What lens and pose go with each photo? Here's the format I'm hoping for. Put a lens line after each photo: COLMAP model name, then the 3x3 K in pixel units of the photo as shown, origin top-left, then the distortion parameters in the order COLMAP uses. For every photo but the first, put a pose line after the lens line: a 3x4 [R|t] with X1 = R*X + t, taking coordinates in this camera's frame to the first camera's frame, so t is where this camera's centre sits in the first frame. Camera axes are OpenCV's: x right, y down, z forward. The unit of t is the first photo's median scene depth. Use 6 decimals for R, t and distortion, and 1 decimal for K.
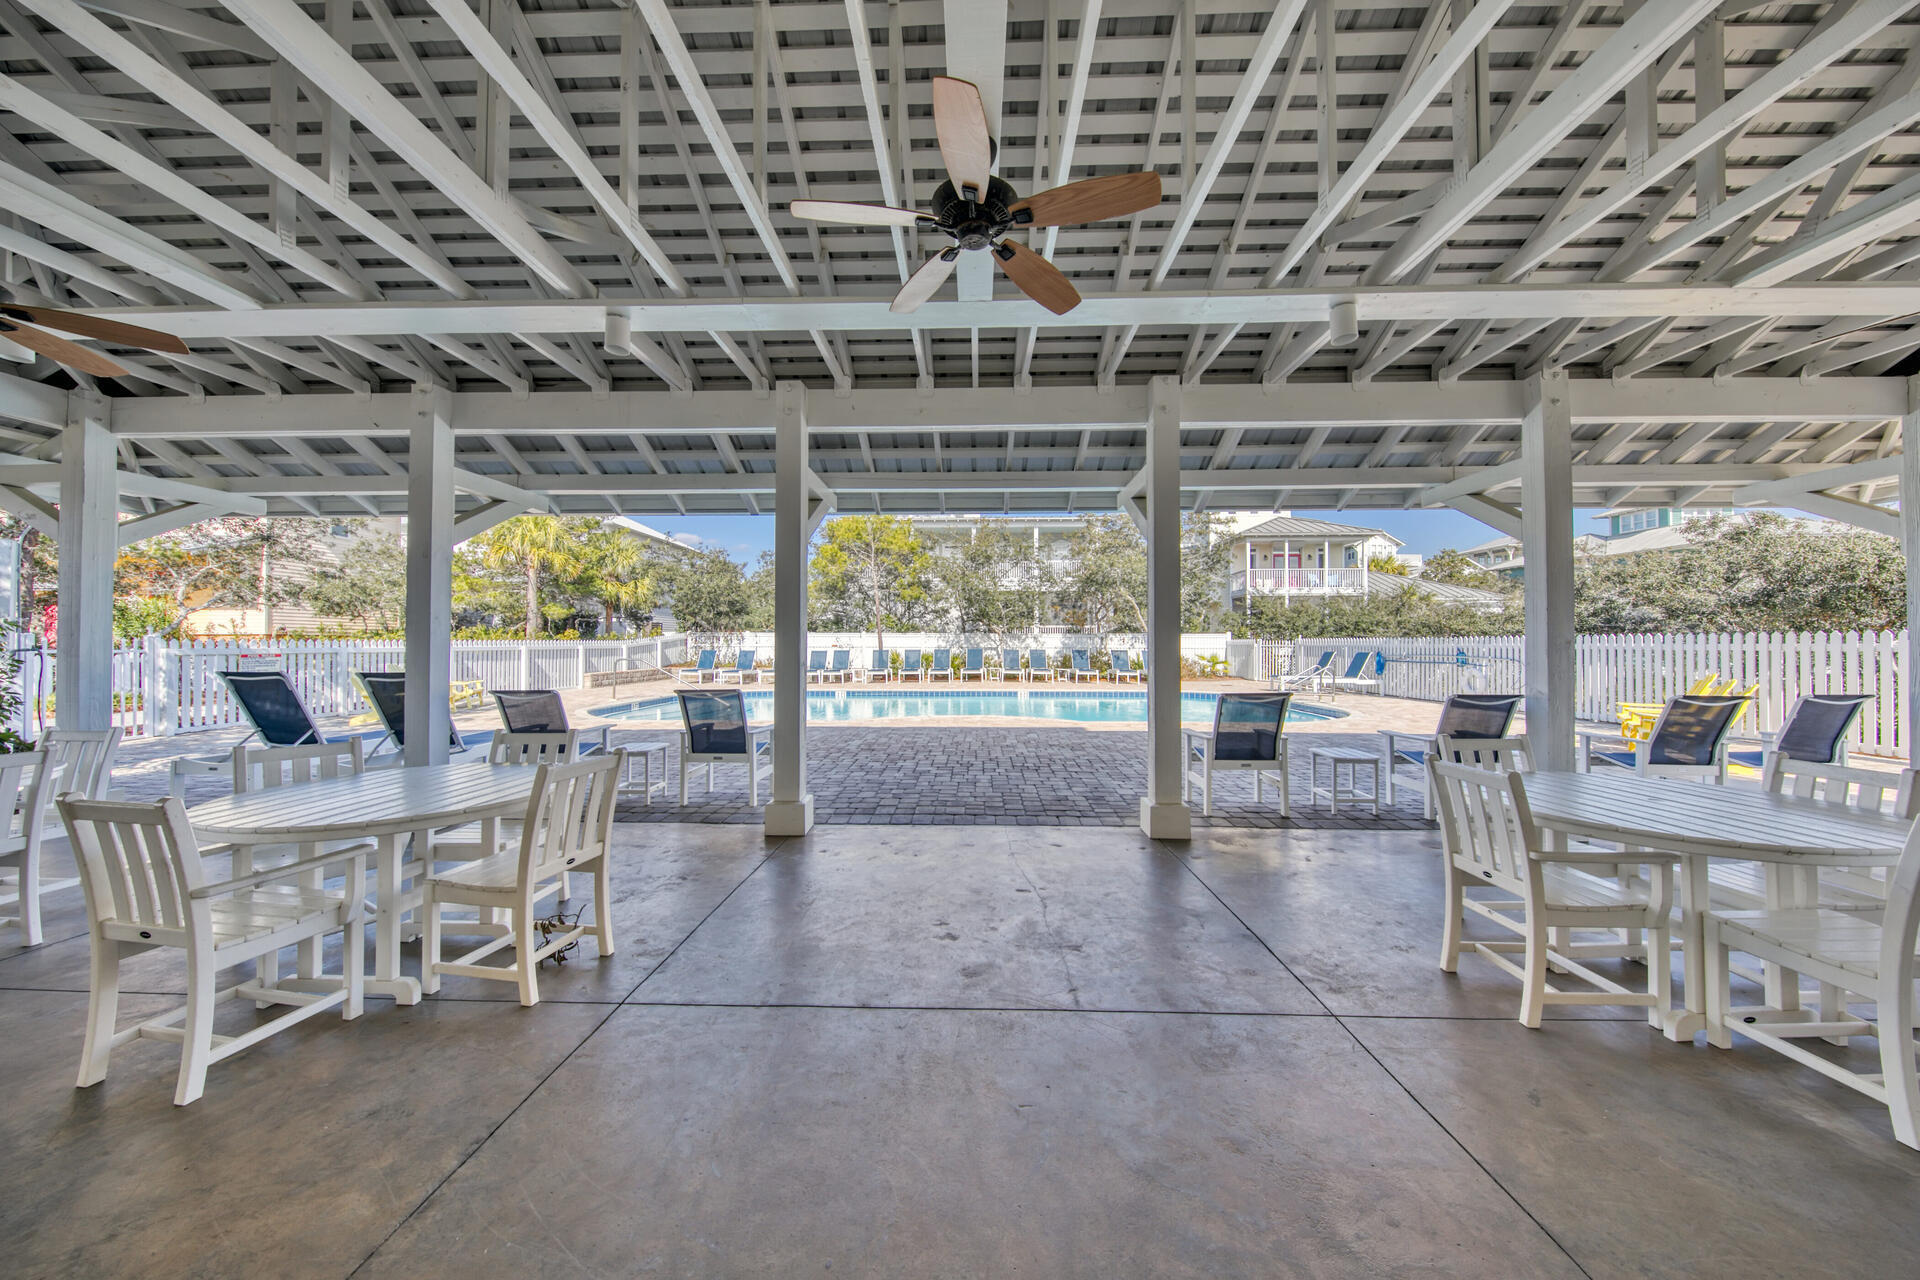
lens RADIAL K [[644.4, 0, 960.0], [0, 644.4, 640.0], [0, 0, 1]] dist [-0.000160, 0.000031]
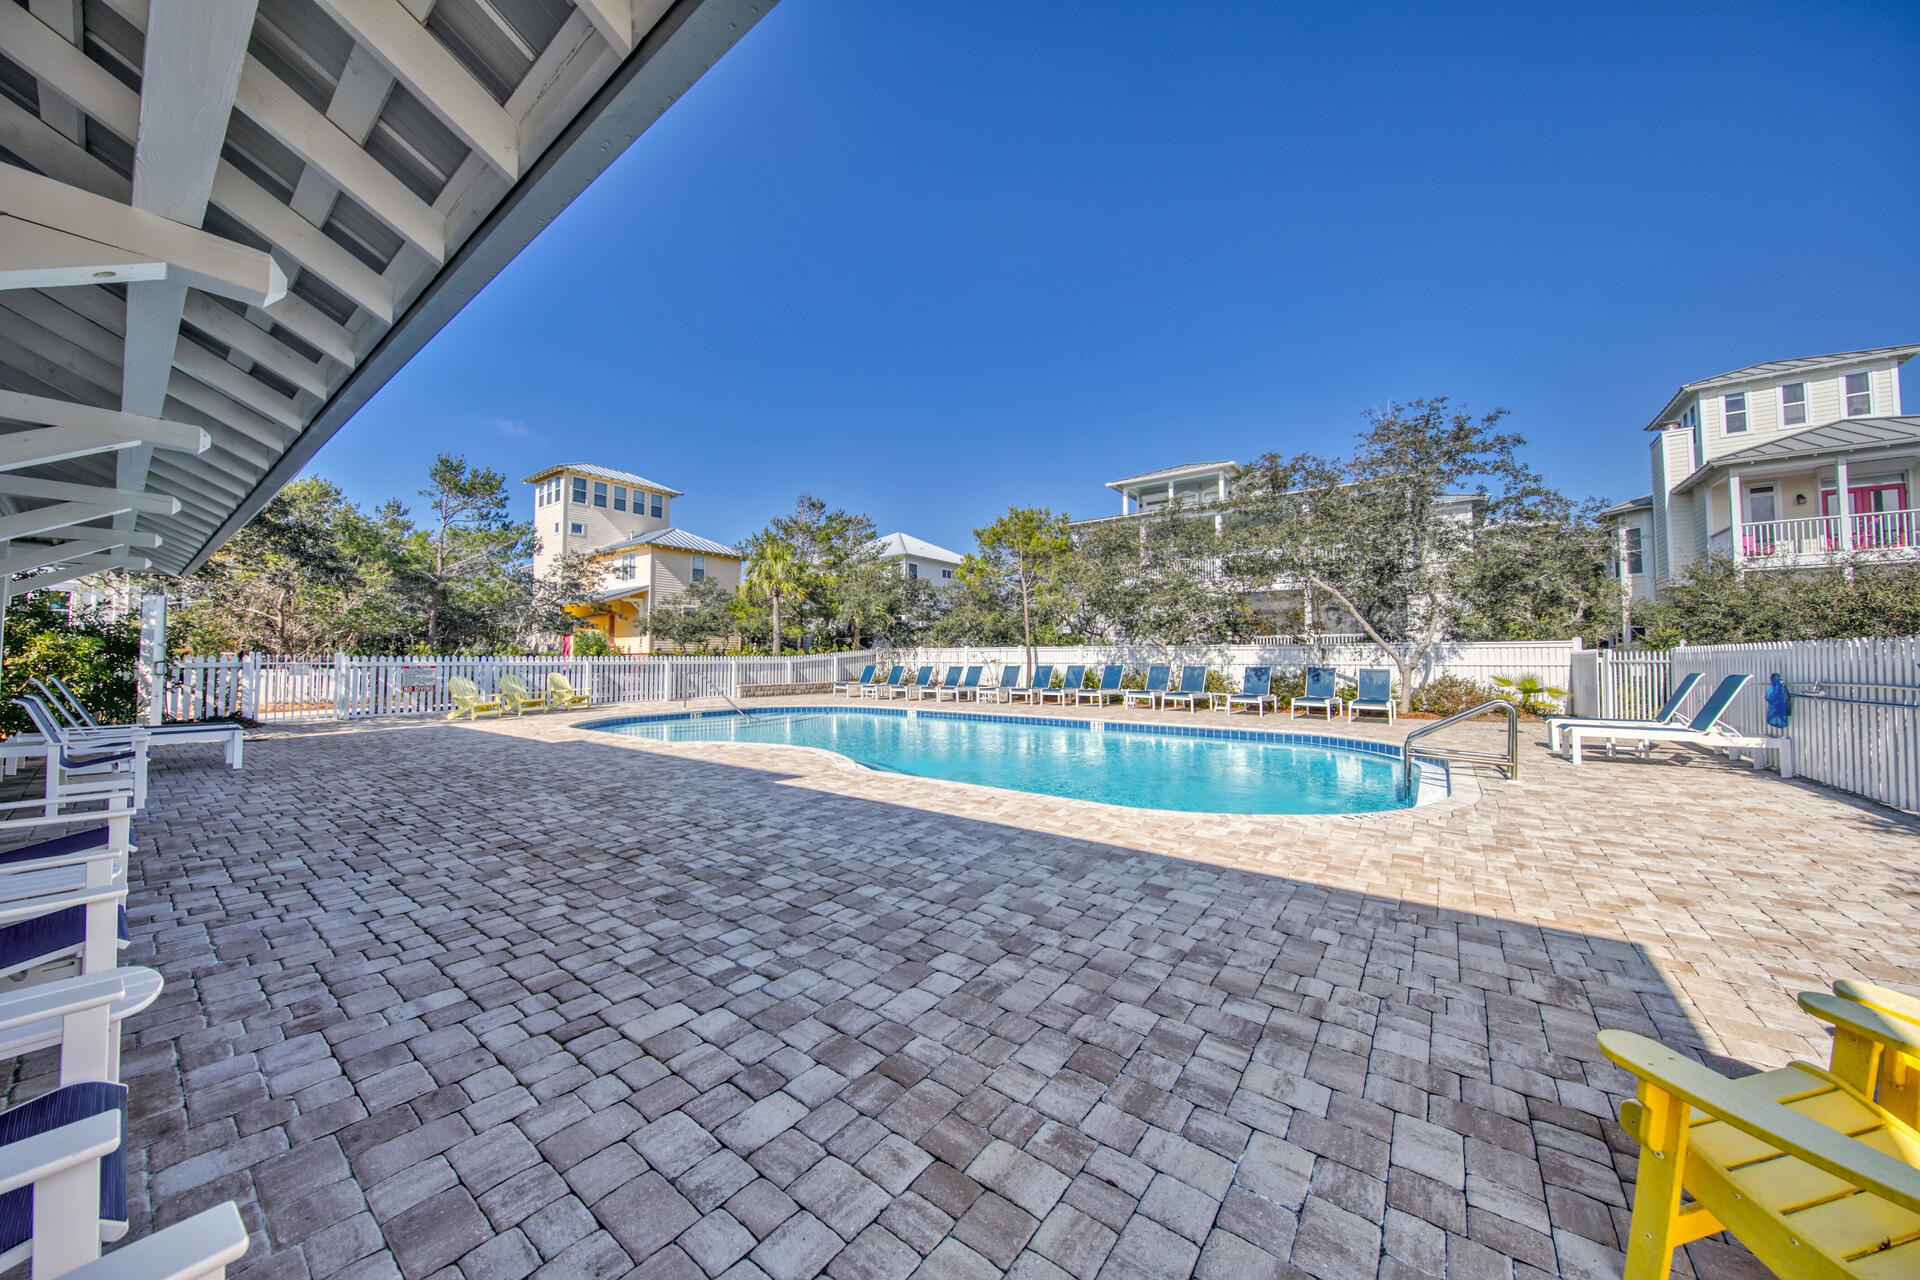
lens RADIAL K [[644.4, 0, 960.0], [0, 644.4, 640.0], [0, 0, 1]] dist [-0.000160, 0.000031]
pose [[0.813169, -0.019291, -0.581708, 0.333340], [0.004974, 0.999644, -0.026198, 0.002779], [0.582006, 0.018410, 0.812976, 0.232782]]
